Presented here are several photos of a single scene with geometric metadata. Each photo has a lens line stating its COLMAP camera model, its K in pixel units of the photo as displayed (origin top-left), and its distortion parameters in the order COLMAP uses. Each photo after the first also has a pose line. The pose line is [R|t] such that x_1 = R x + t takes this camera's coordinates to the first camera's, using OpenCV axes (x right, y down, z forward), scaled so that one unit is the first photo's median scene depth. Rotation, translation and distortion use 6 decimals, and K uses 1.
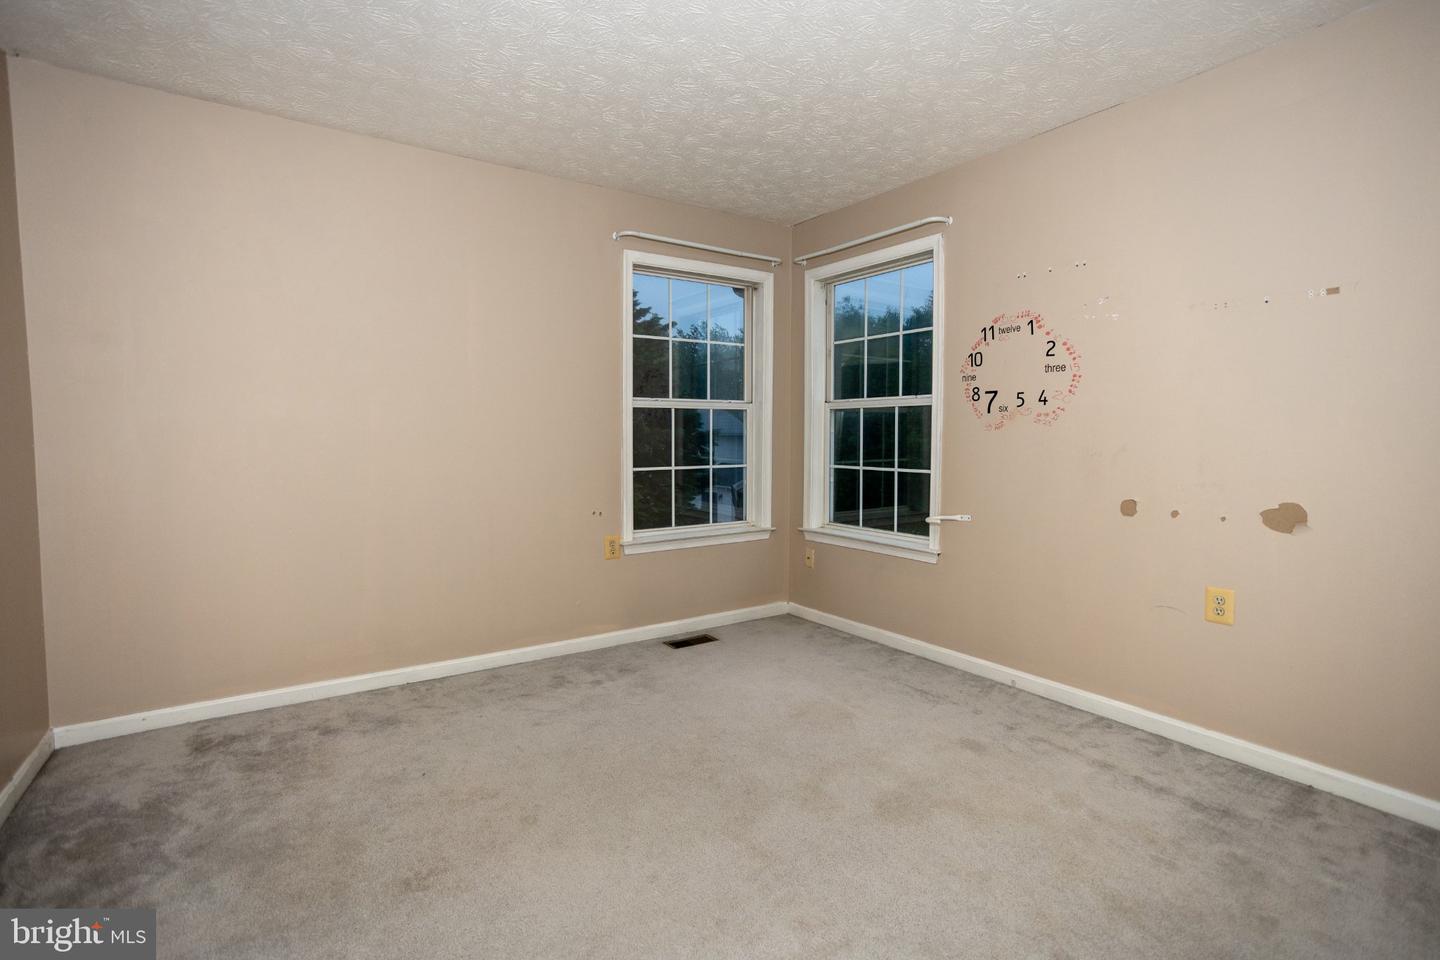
lens RADIAL K [[683.5, 0, 718.9], [0, 683.5, 476.4], [0, 0, 1]] dist [-0.059483, 0.029450]
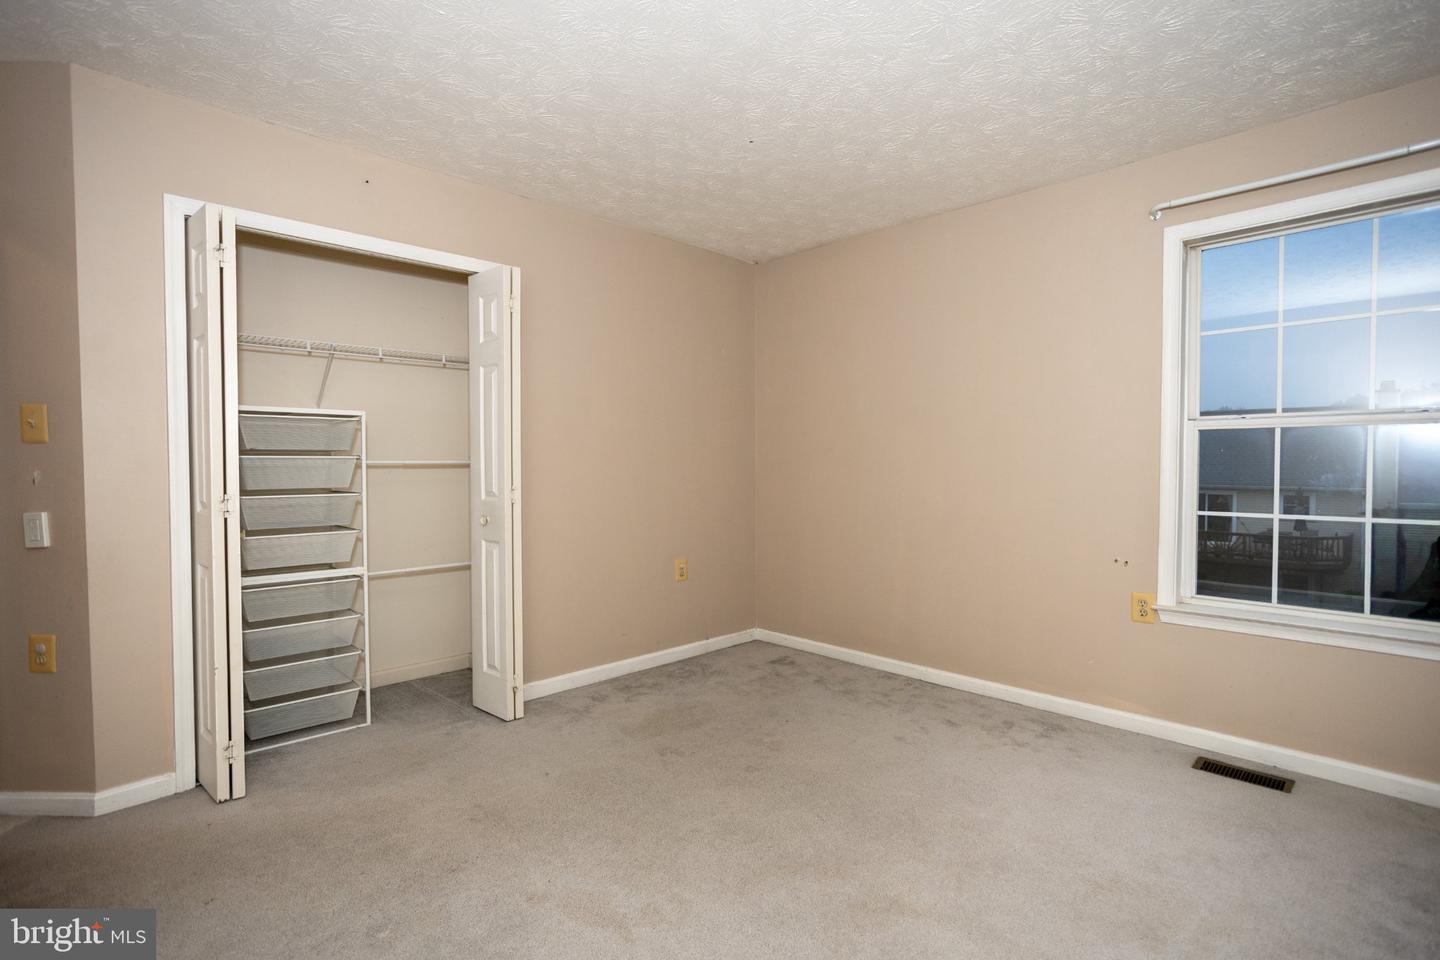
lens RADIAL K [[683.5, 0, 718.9], [0, 683.5, 476.4], [0, 0, 1]] dist [-0.059483, 0.029450]
pose [[0.194907, 0.026474, -0.980464, 0.589957], [-0.068404, 0.997569, 0.013338, -0.028885], [0.978434, 0.064468, 0.196244, 0.418240]]
